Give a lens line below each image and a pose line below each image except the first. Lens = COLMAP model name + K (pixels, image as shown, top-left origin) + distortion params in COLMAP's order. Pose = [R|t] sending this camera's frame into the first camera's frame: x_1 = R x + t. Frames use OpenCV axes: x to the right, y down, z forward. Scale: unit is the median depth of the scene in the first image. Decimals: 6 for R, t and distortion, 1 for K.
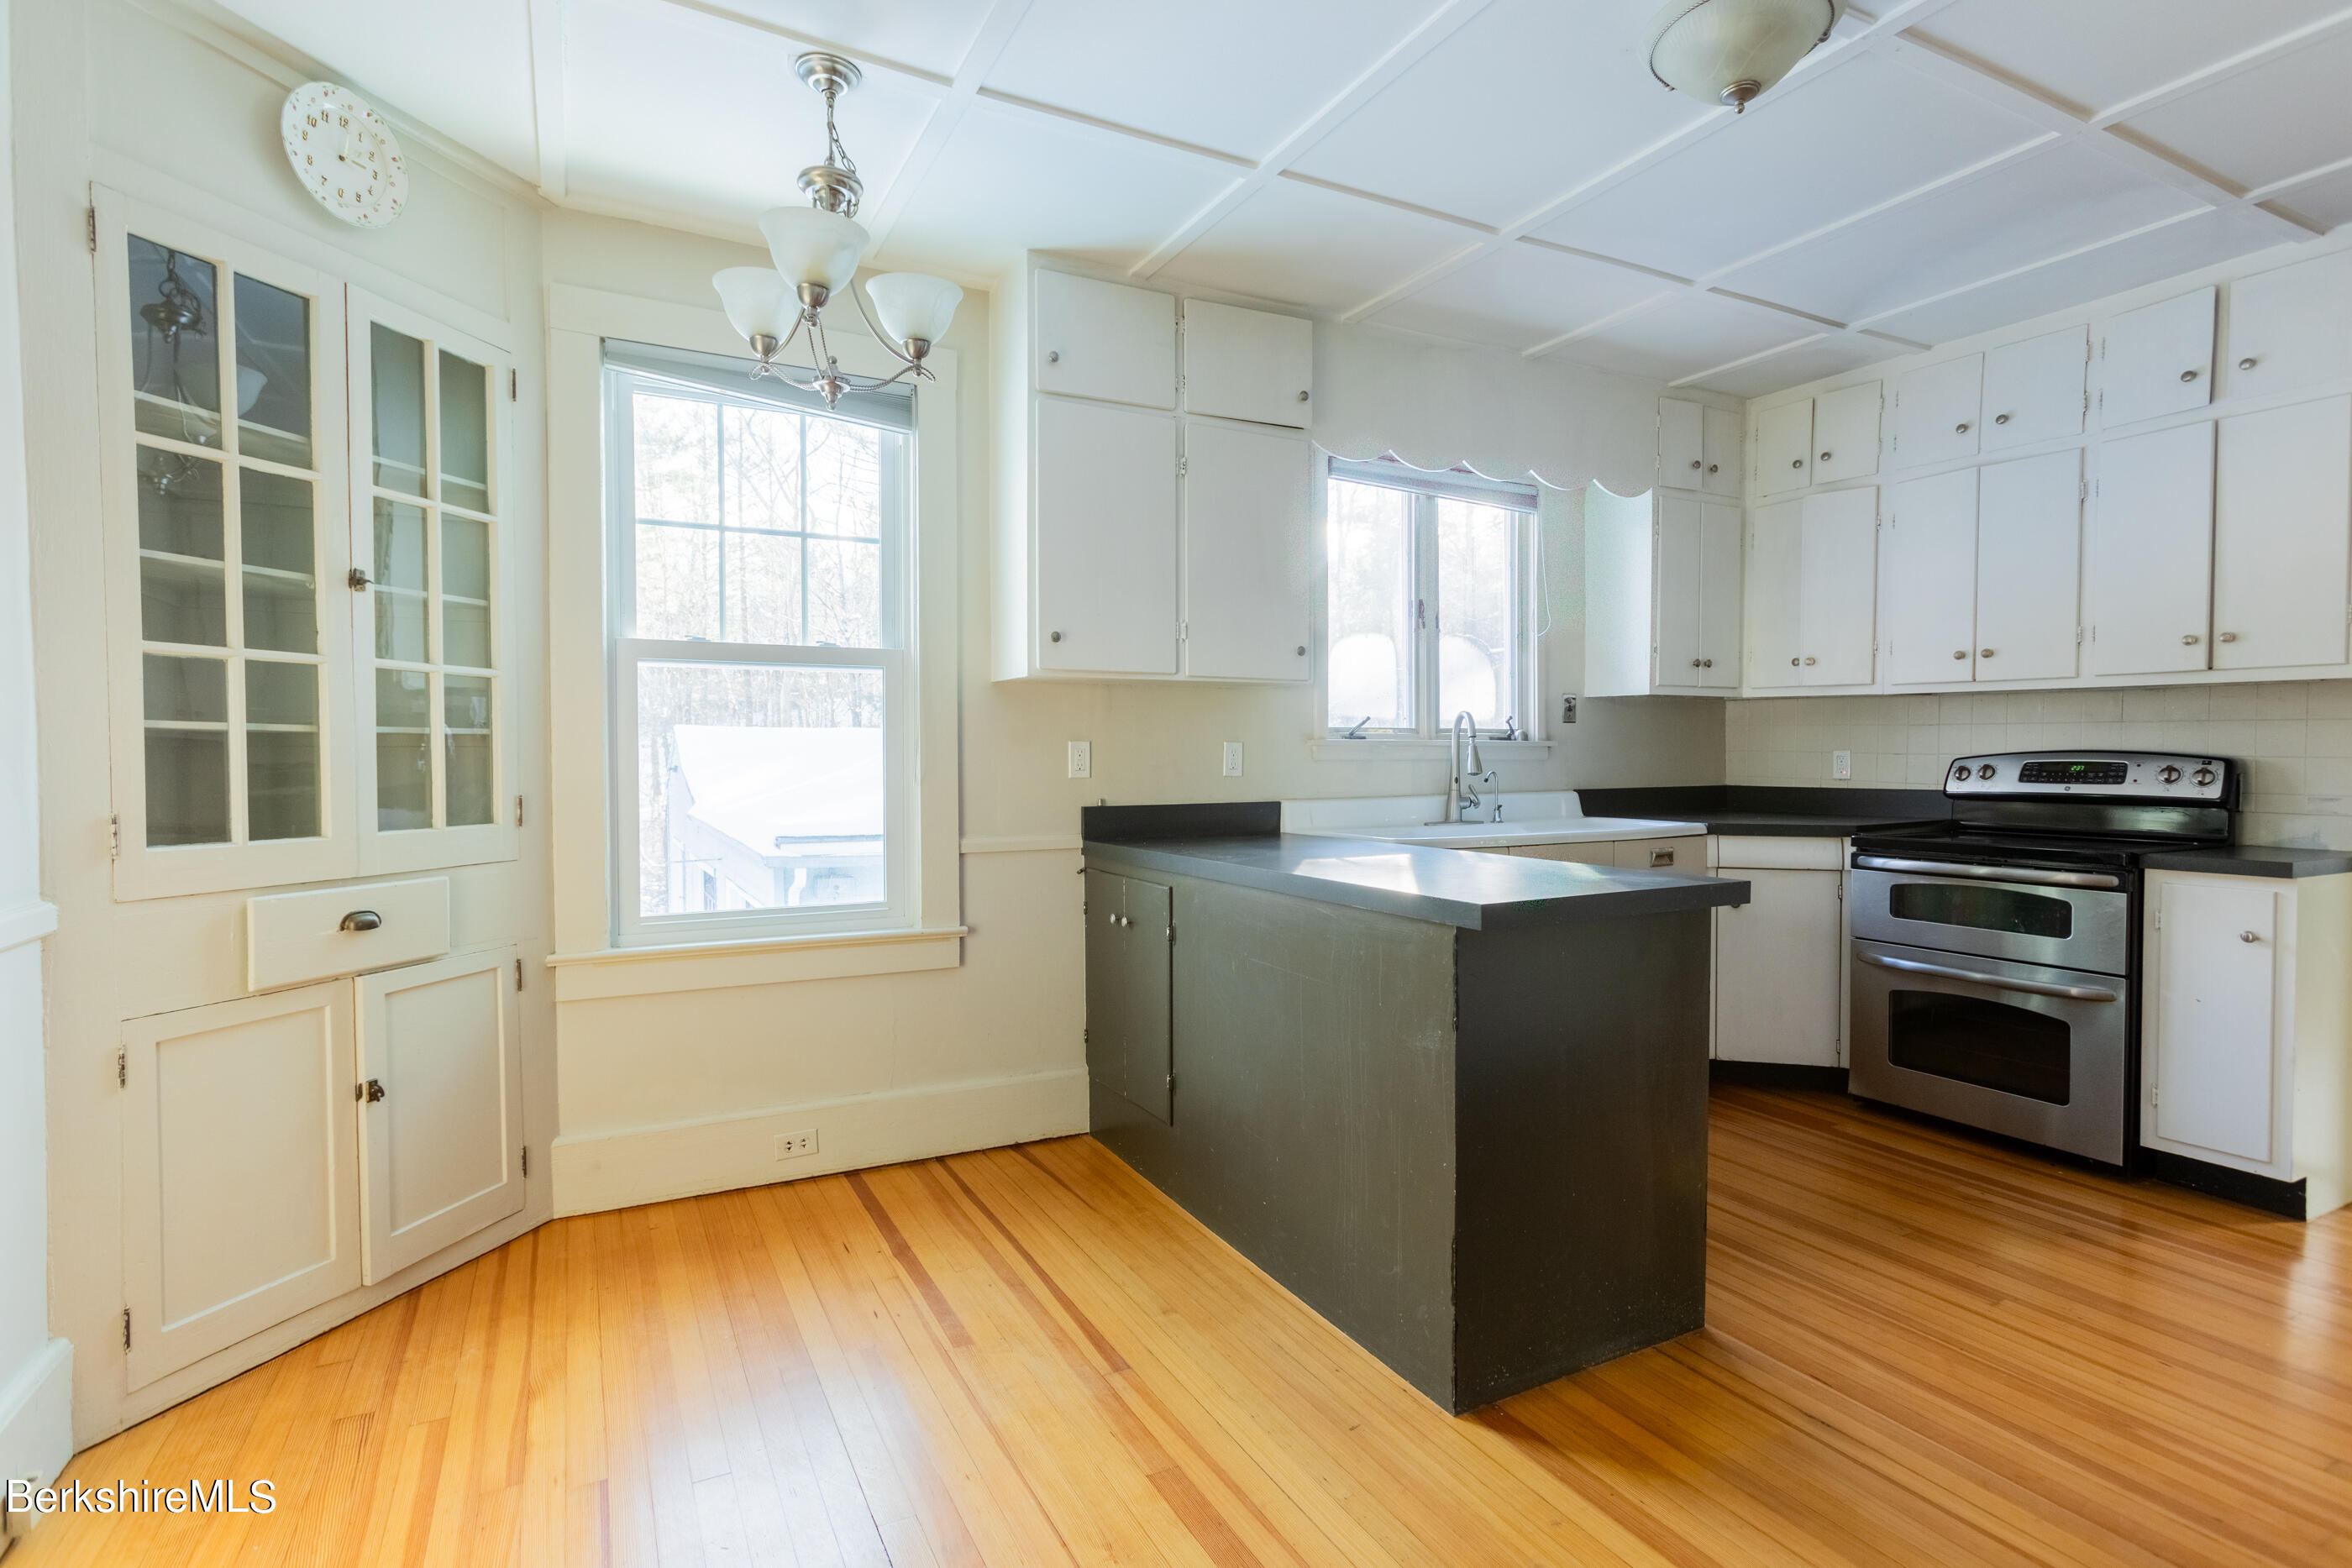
lens RADIAL K [[1147.1, 0, 1176.0], [0, 1147.1, 784.0], [0, 0, 1]] dist [0.006709, 0.001544]
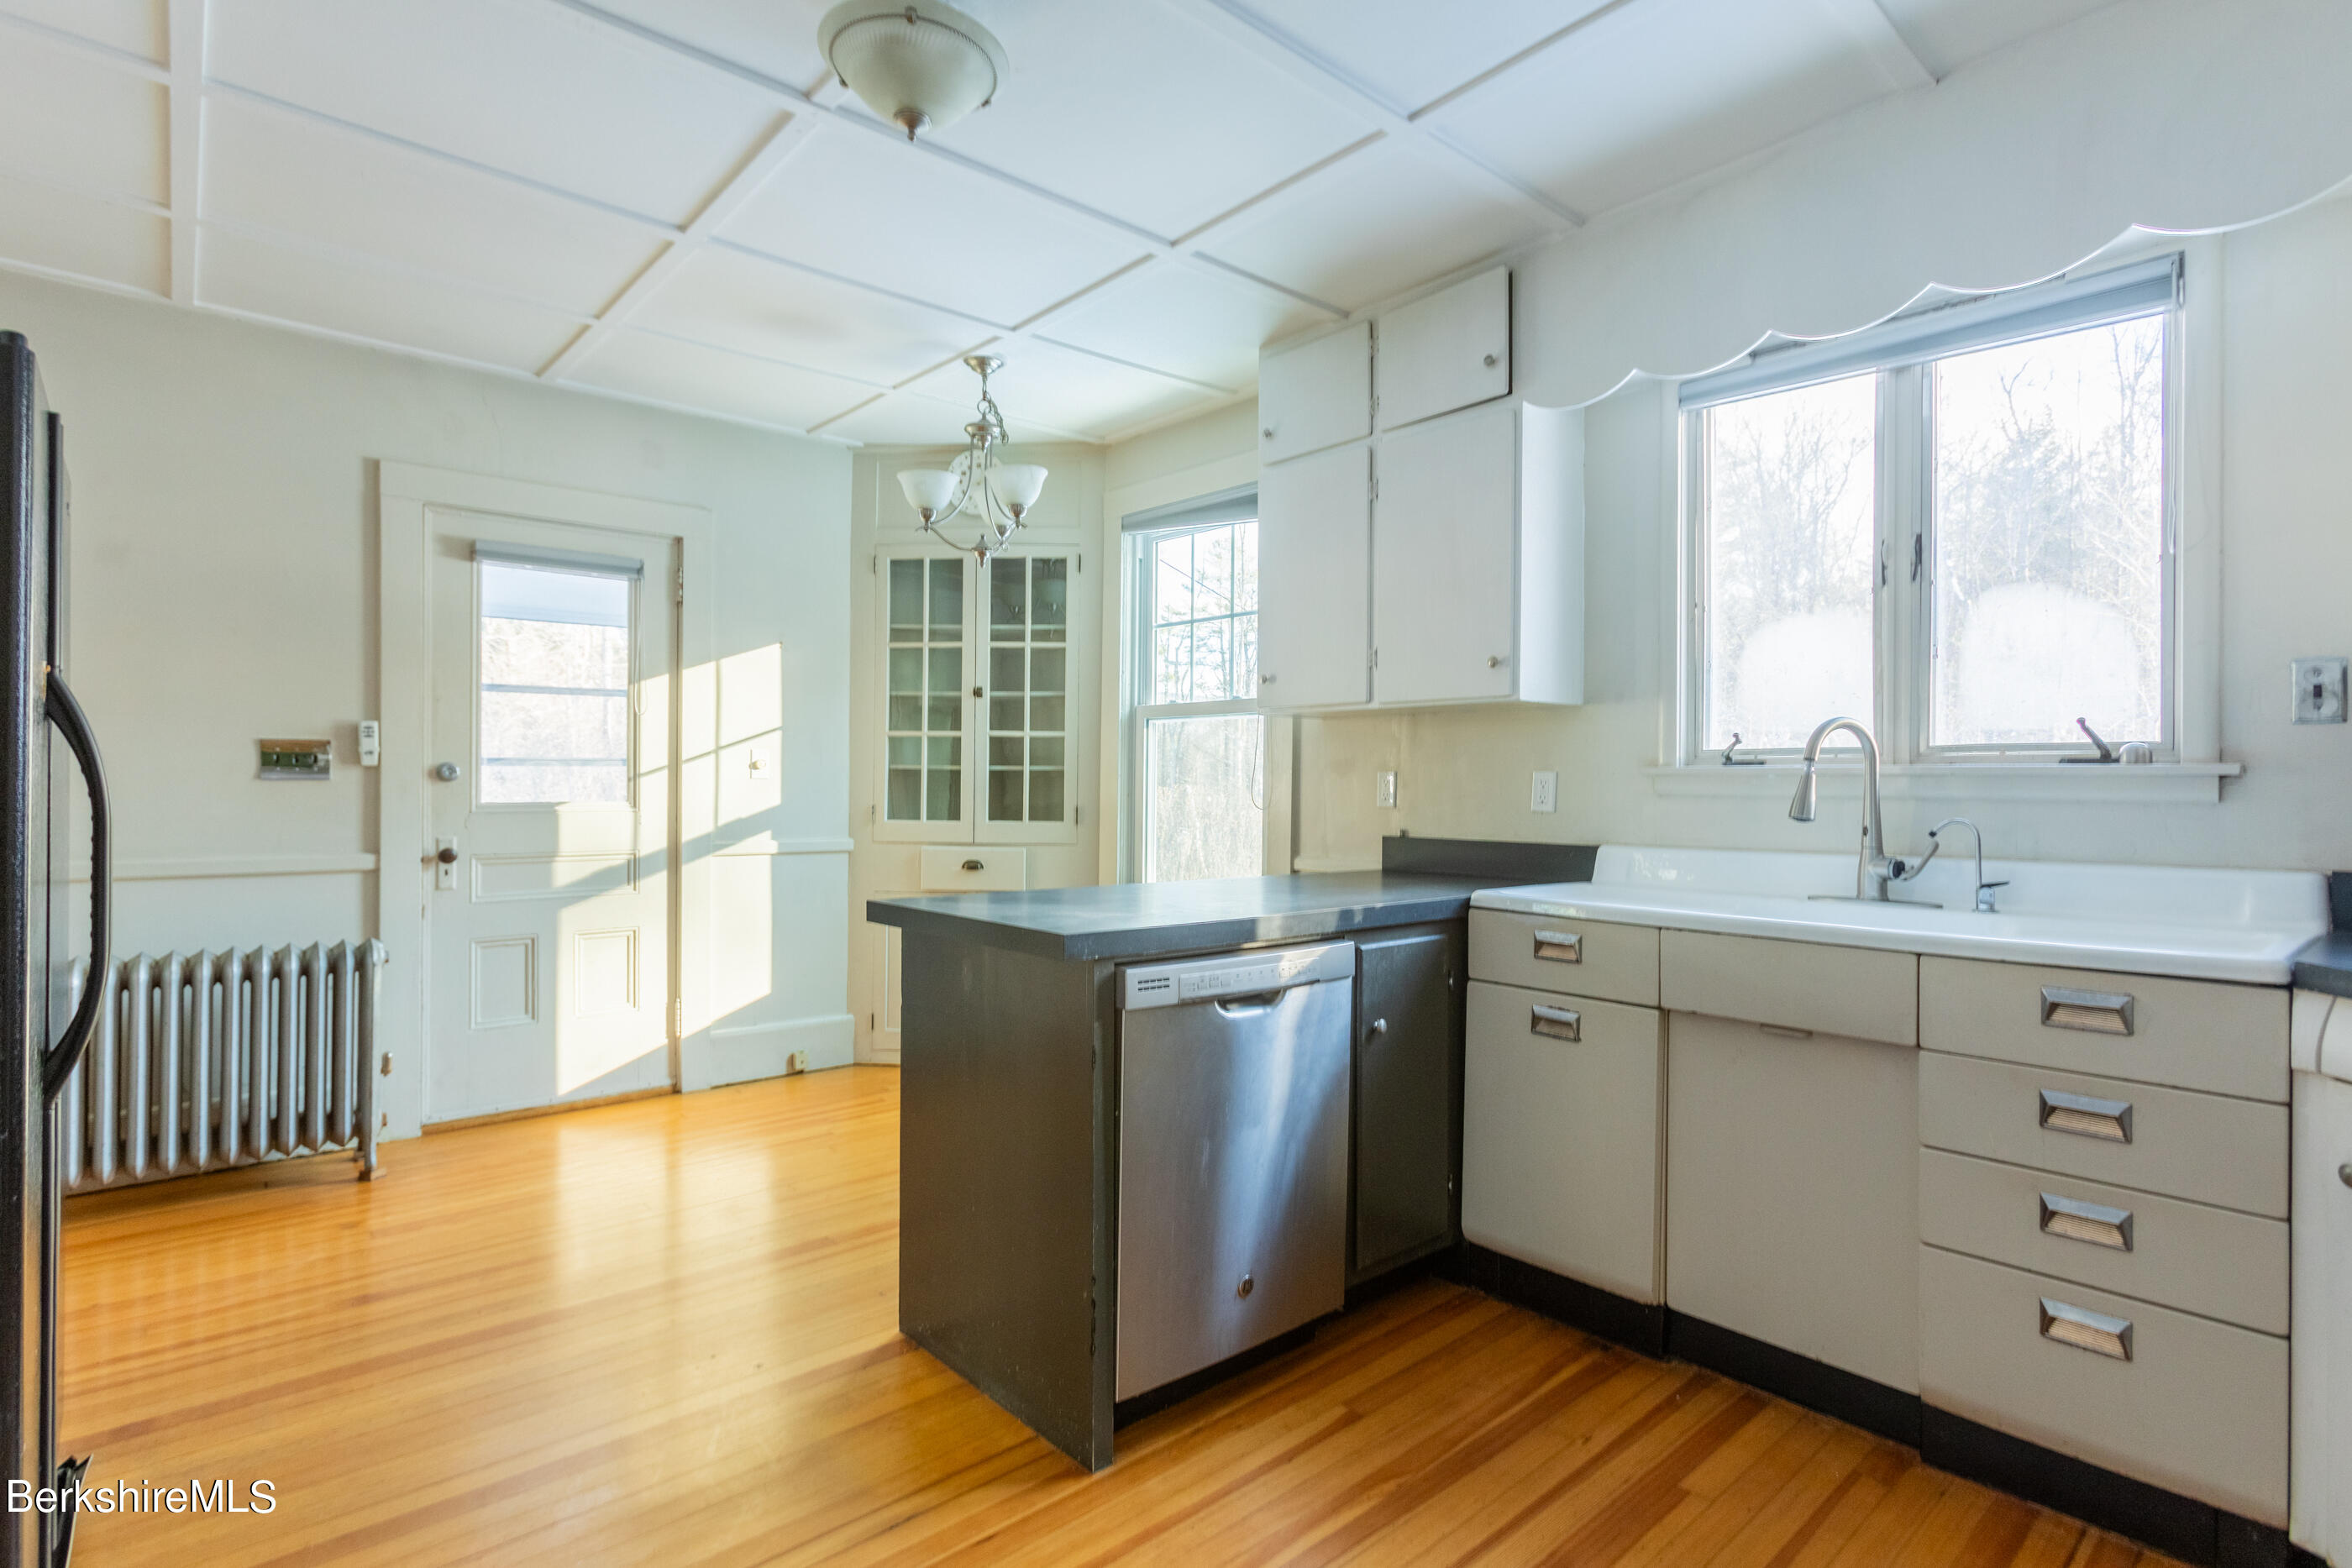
lens RADIAL K [[1179.7, 0, 1176.0], [0, 1179.7, 784.0], [0, 0, 1]] dist [-0.001272, 0.067328]
pose [[0.233566, 0.002772, -0.972337, 0.830431], [-0.035194, 0.999365, -0.005605, -0.012709], [0.971704, 0.035530, 0.233515, 0.535933]]
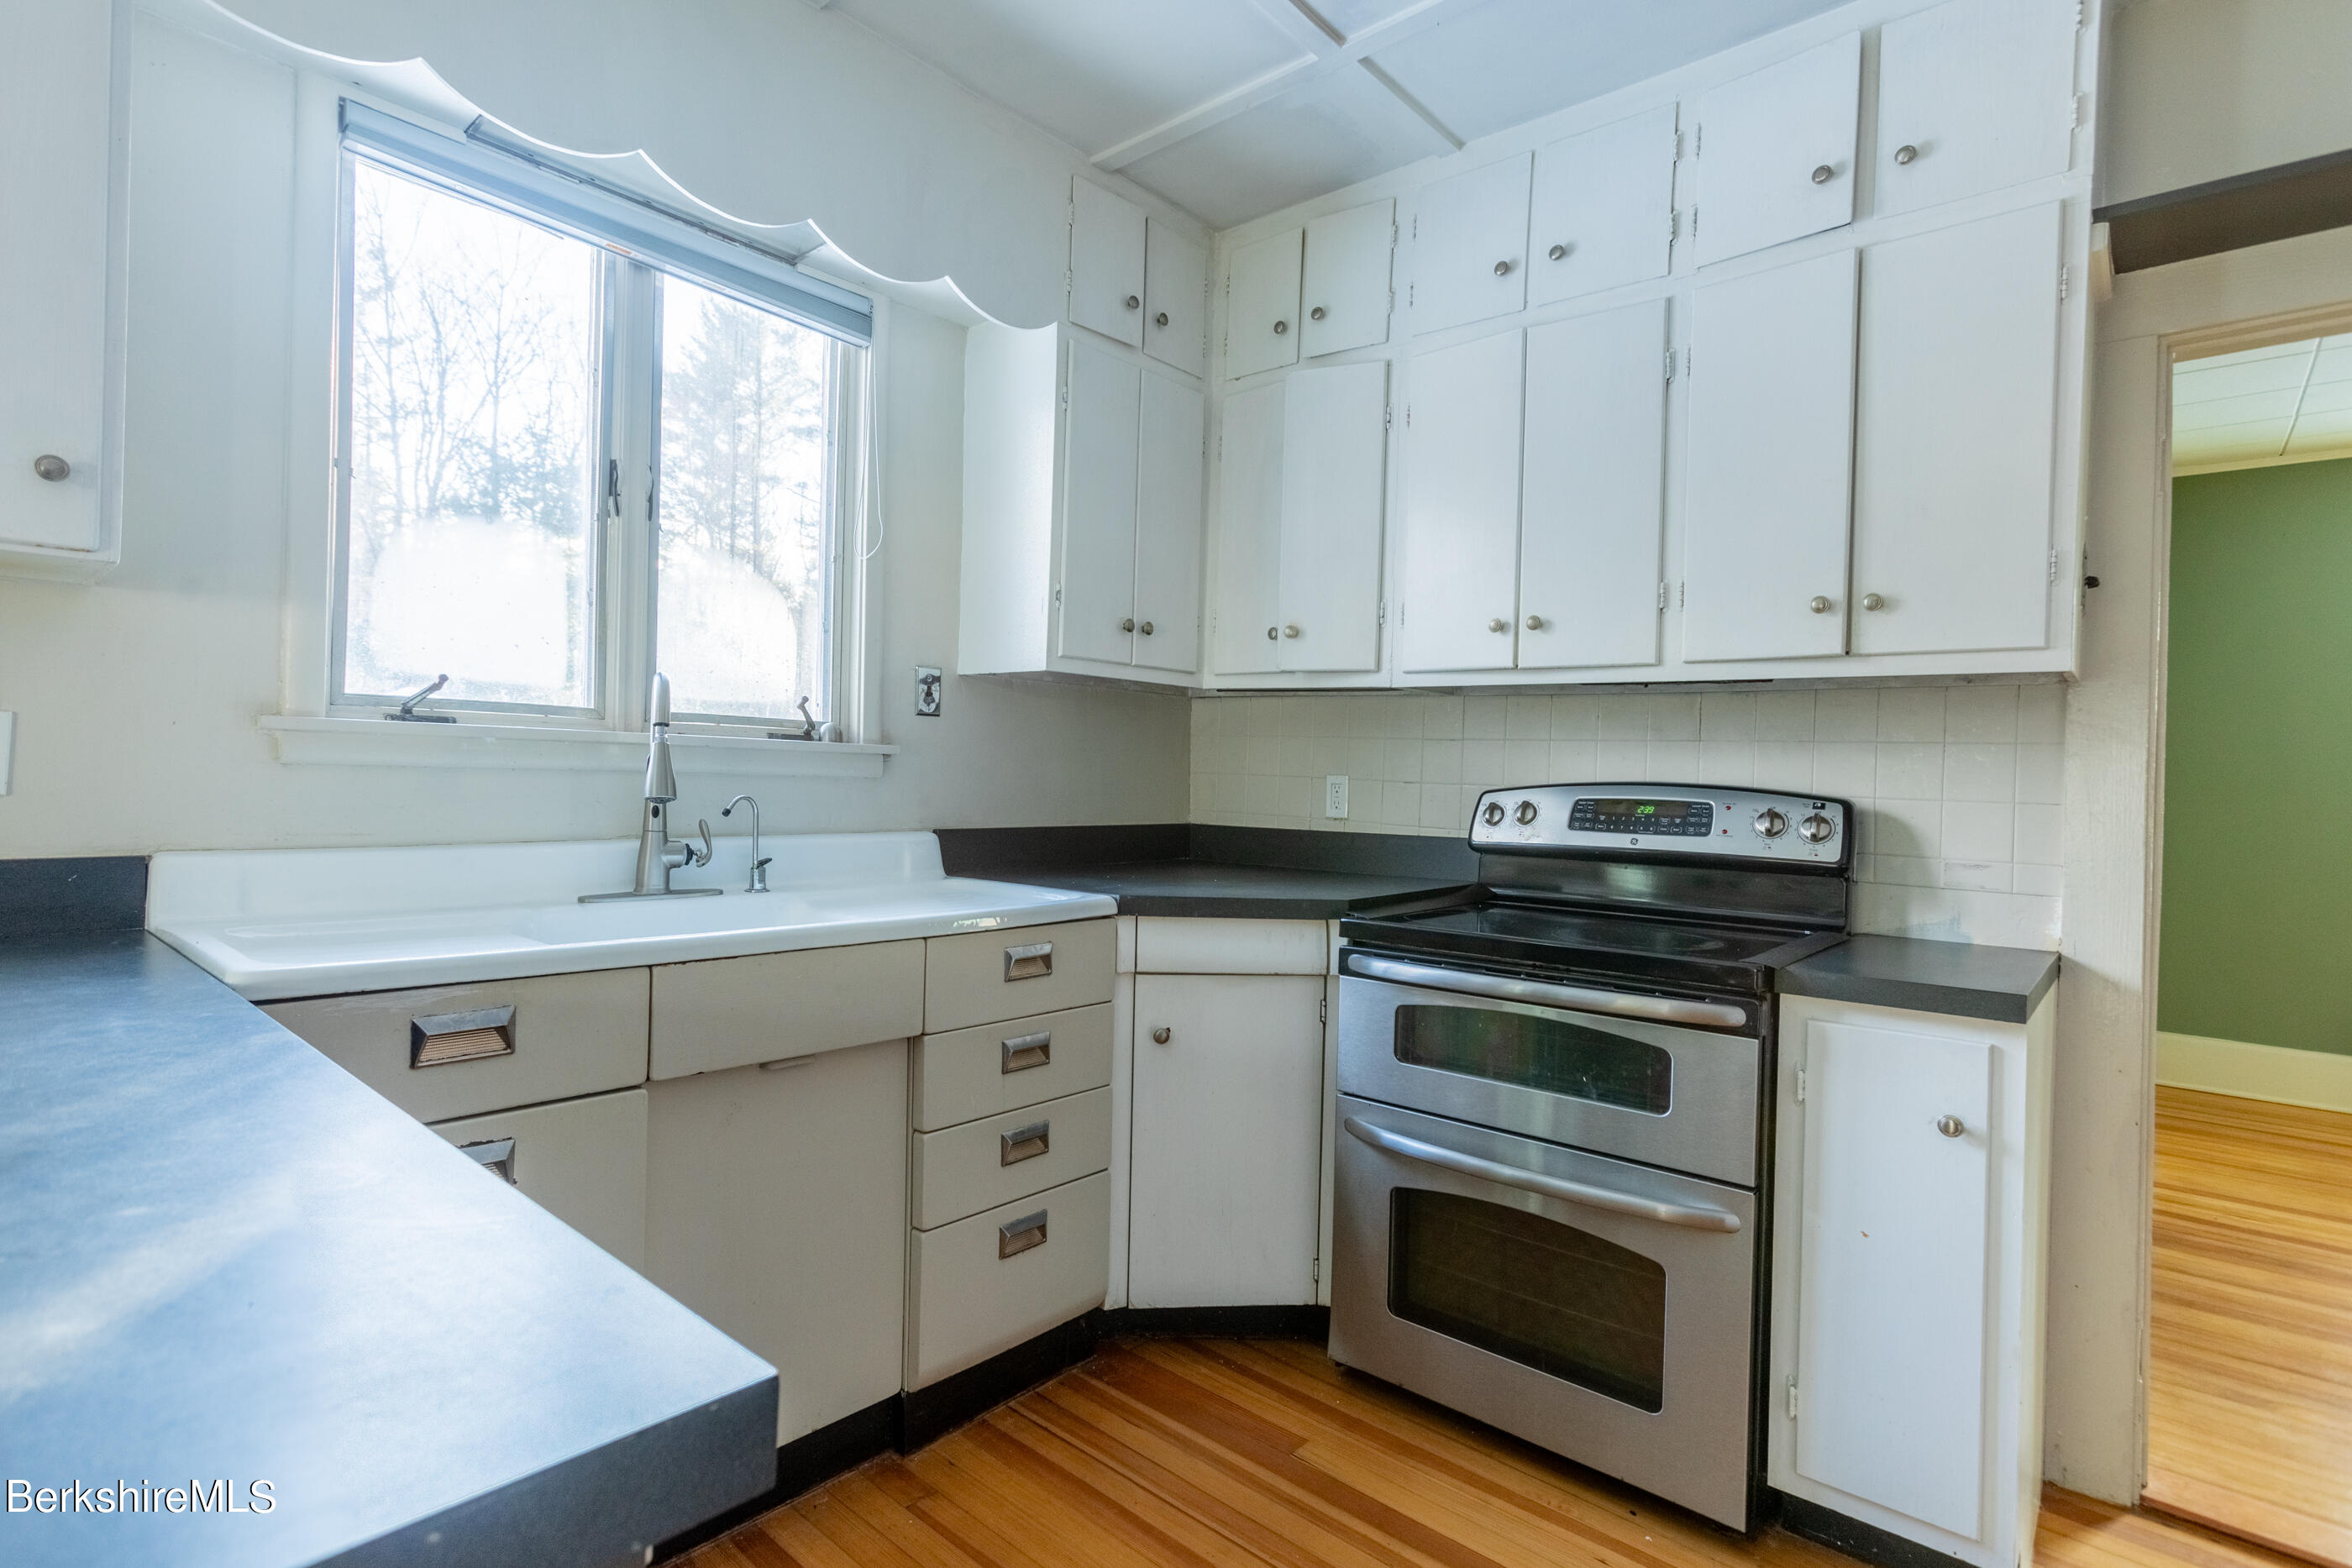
lens RADIAL K [[1145.3, 0, 1176.0], [0, 1145.3, 784.0], [0, 0, 1]] dist [-0.000718, 0.000759]
pose [[0.936255, 0.024505, 0.350465, 0.303064], [-0.018099, 0.999604, -0.021543, -0.009661], [-0.350854, 0.013827, 0.936328, 0.481597]]
